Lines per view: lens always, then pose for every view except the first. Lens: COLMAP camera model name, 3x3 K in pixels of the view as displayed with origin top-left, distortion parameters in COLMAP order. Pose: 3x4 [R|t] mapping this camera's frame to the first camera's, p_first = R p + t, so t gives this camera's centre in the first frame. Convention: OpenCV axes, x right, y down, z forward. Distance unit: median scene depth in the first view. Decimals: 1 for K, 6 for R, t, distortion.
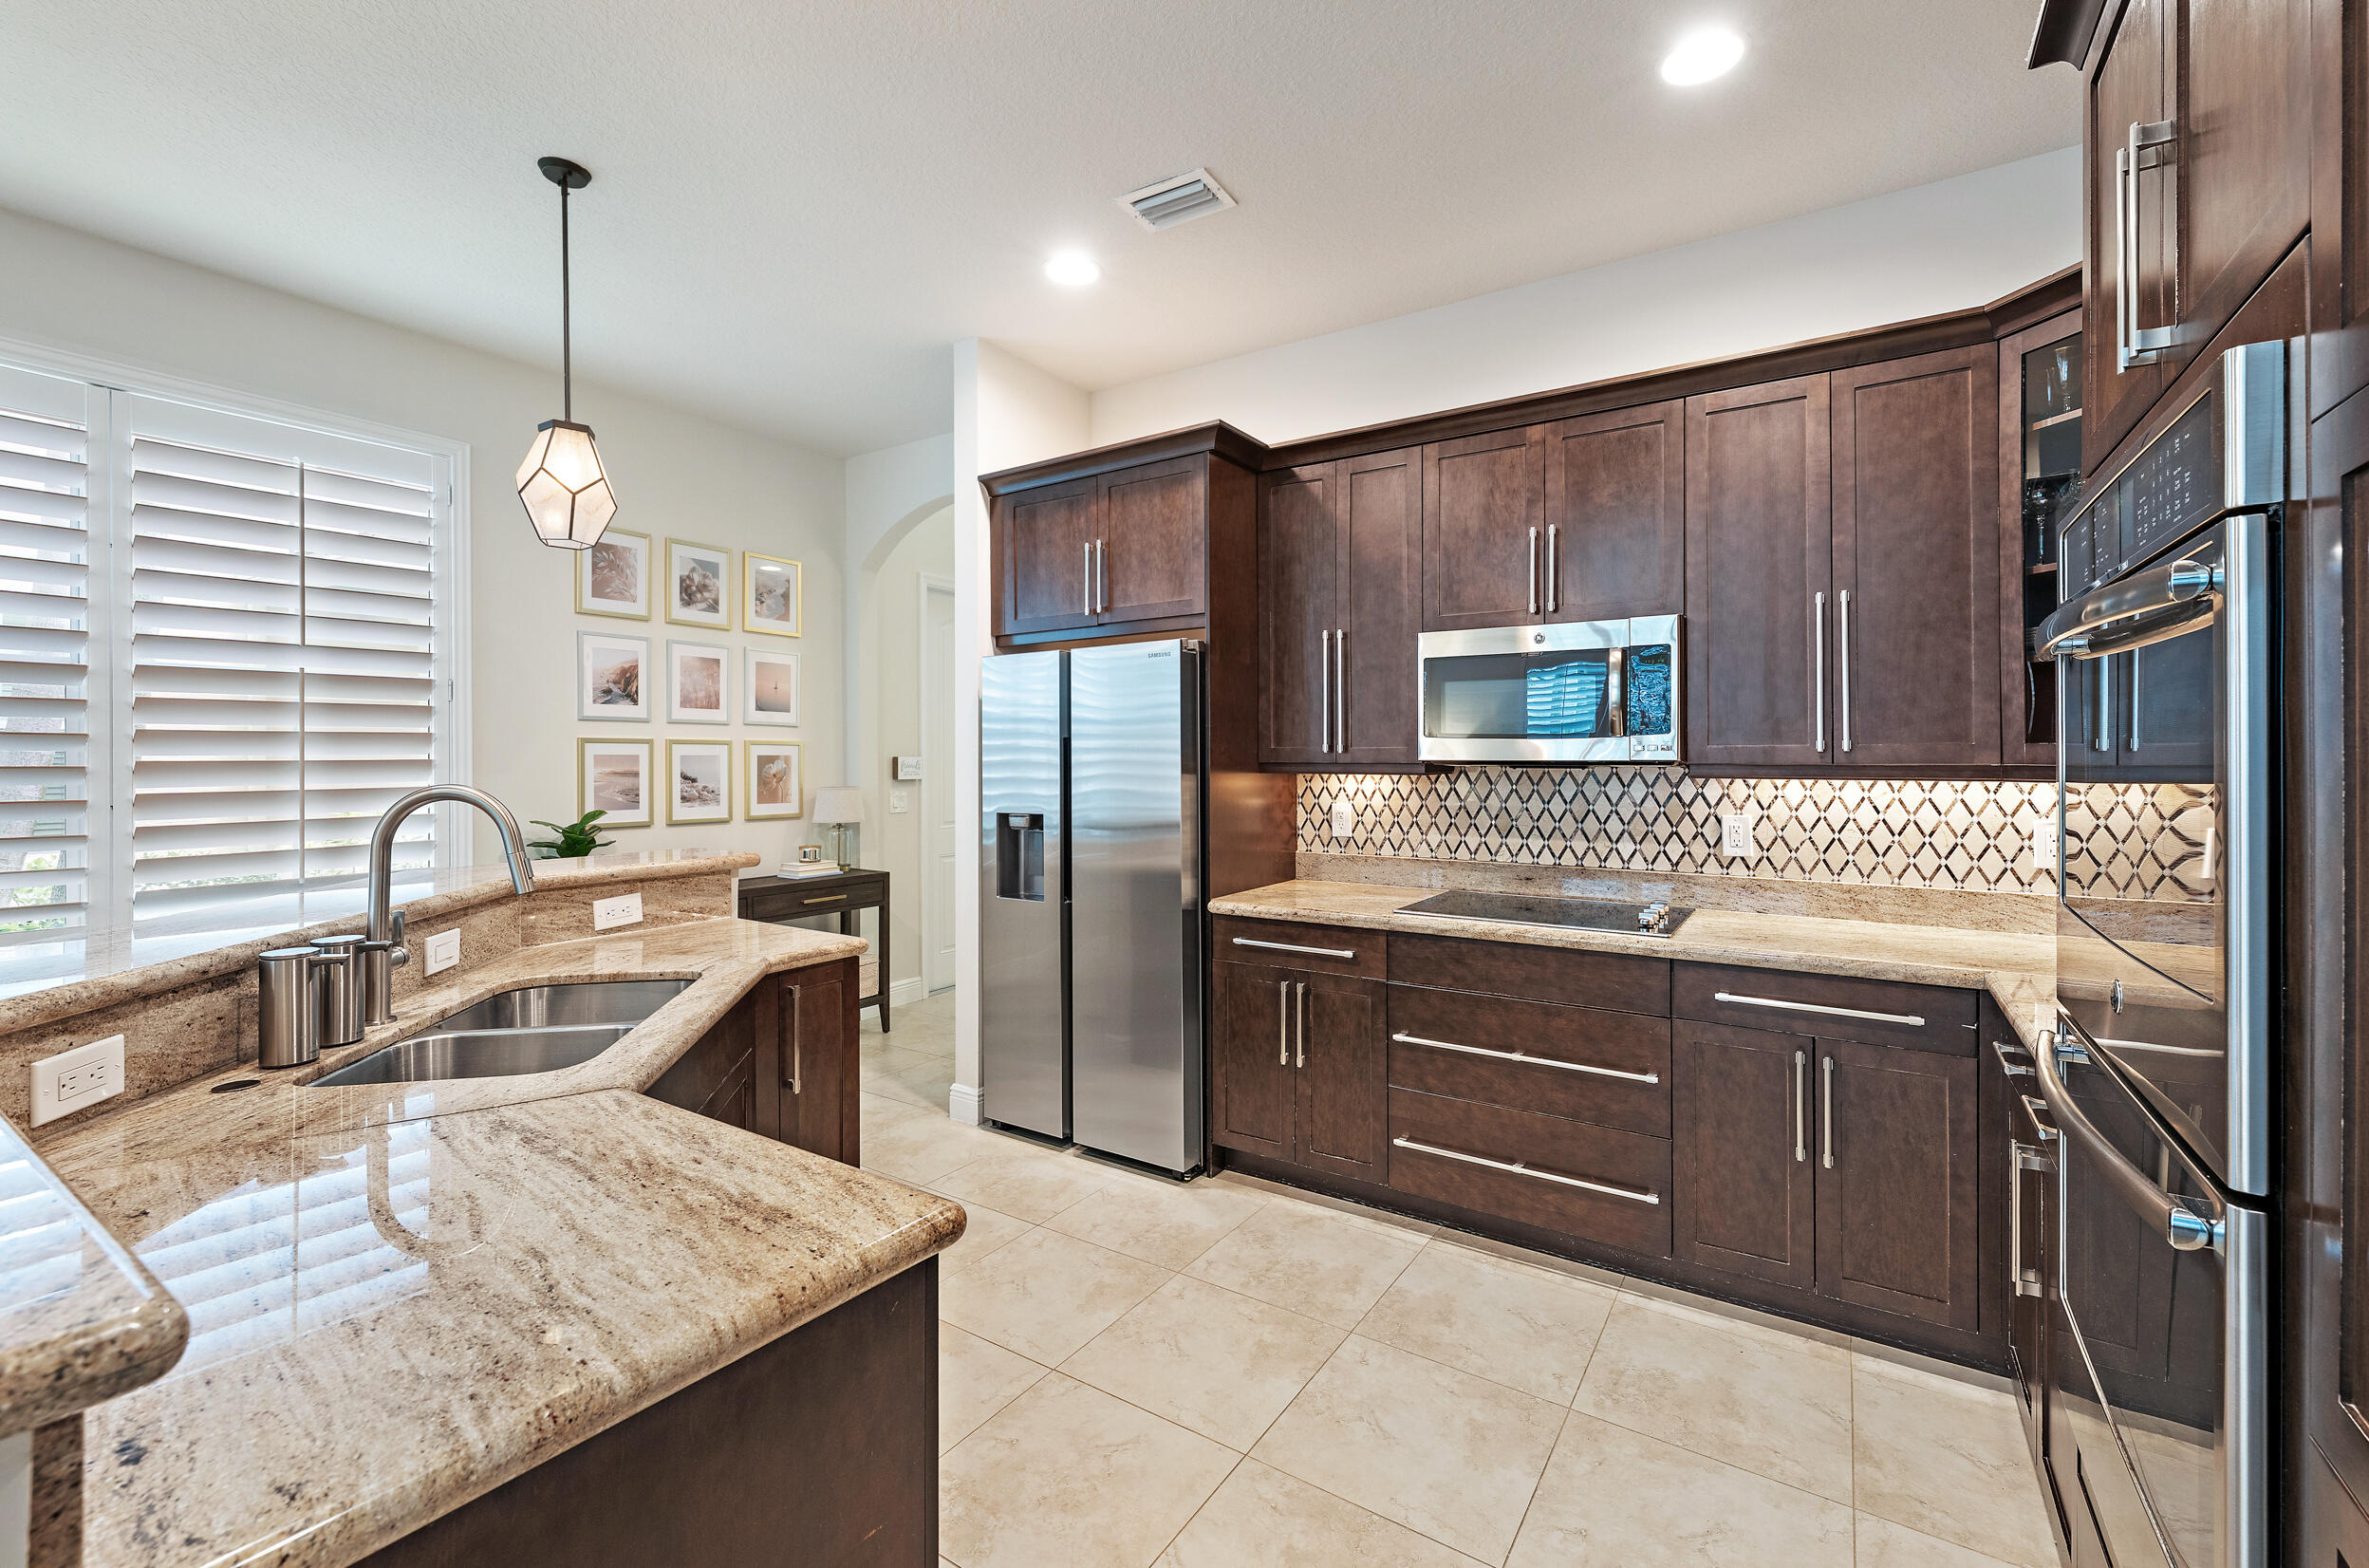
lens RADIAL K [[982.6, 0, 1164.7], [0, 982.6, 771.1], [0, 0, 1]] dist [-0.000722, 0.000003]
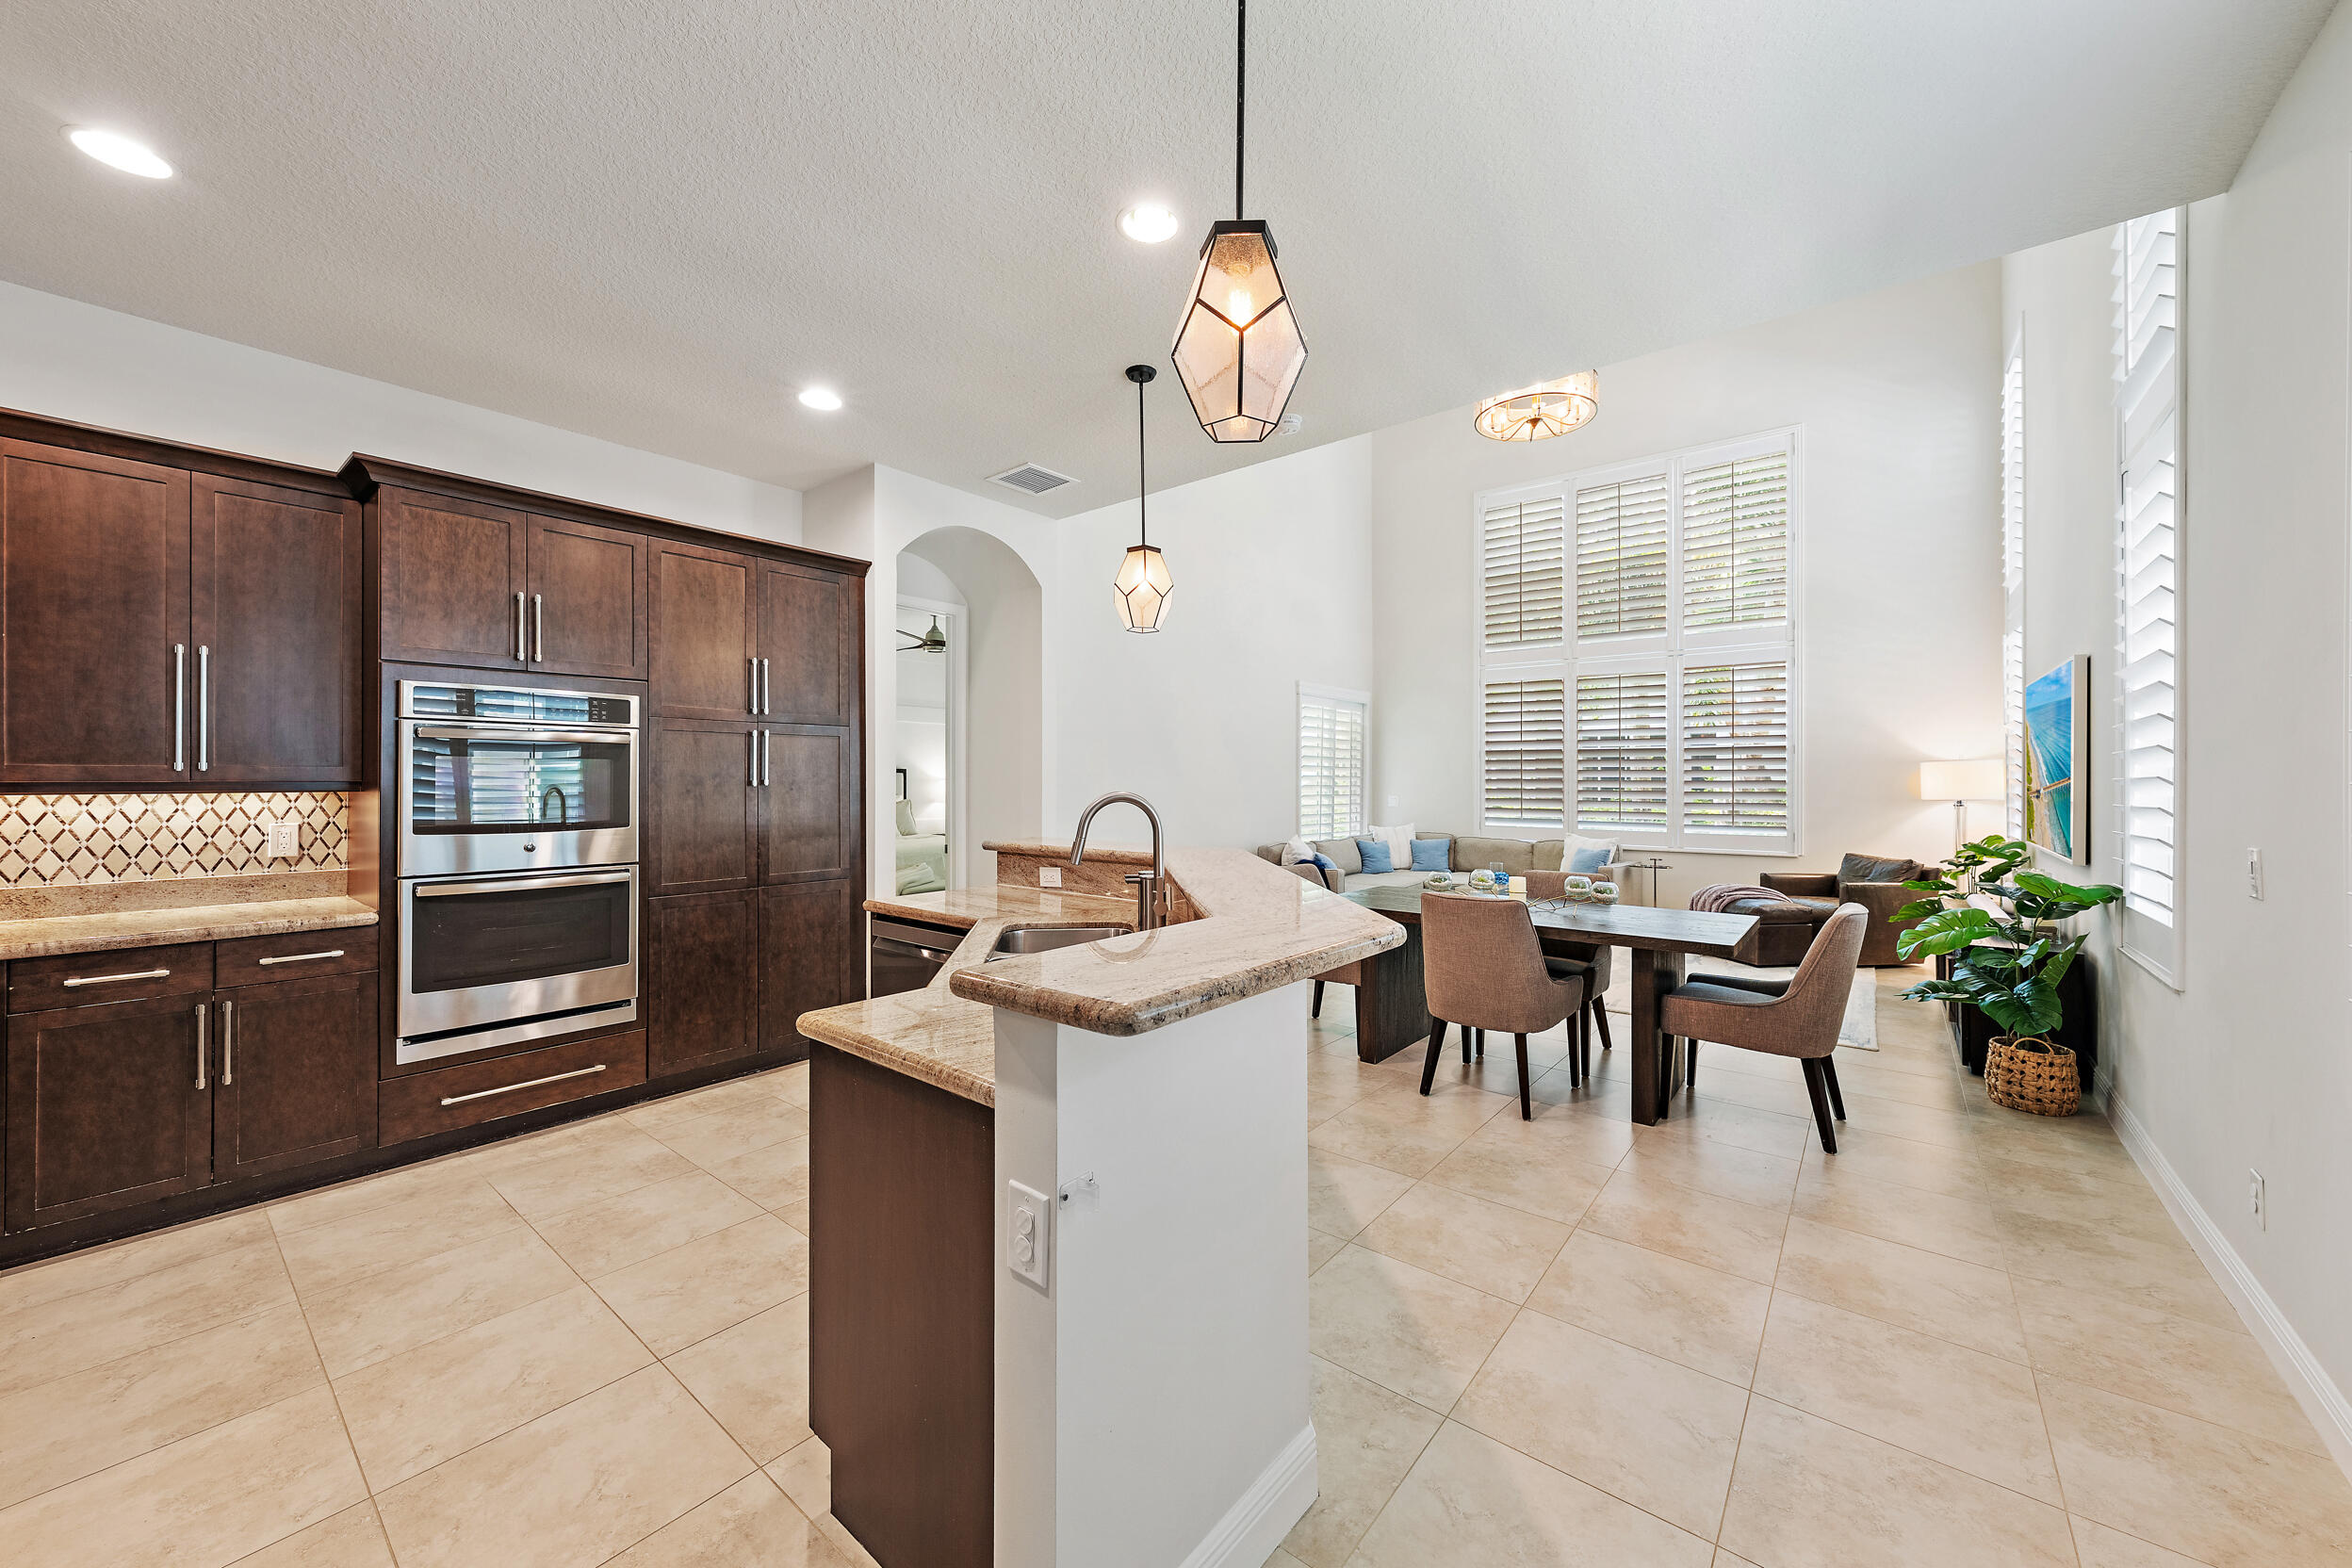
lens RADIAL K [[918.5, 0, 1192.0], [0, 918.5, 788.2], [0, 0, 1]] dist [-0.002912, -0.000154]
pose [[-0.997852, -0.004366, 0.065362, -0.825848], [-0.004434, 0.999990, -0.000899, -0.009659], [-0.065357, -0.001187, -0.997861, 2.155860]]
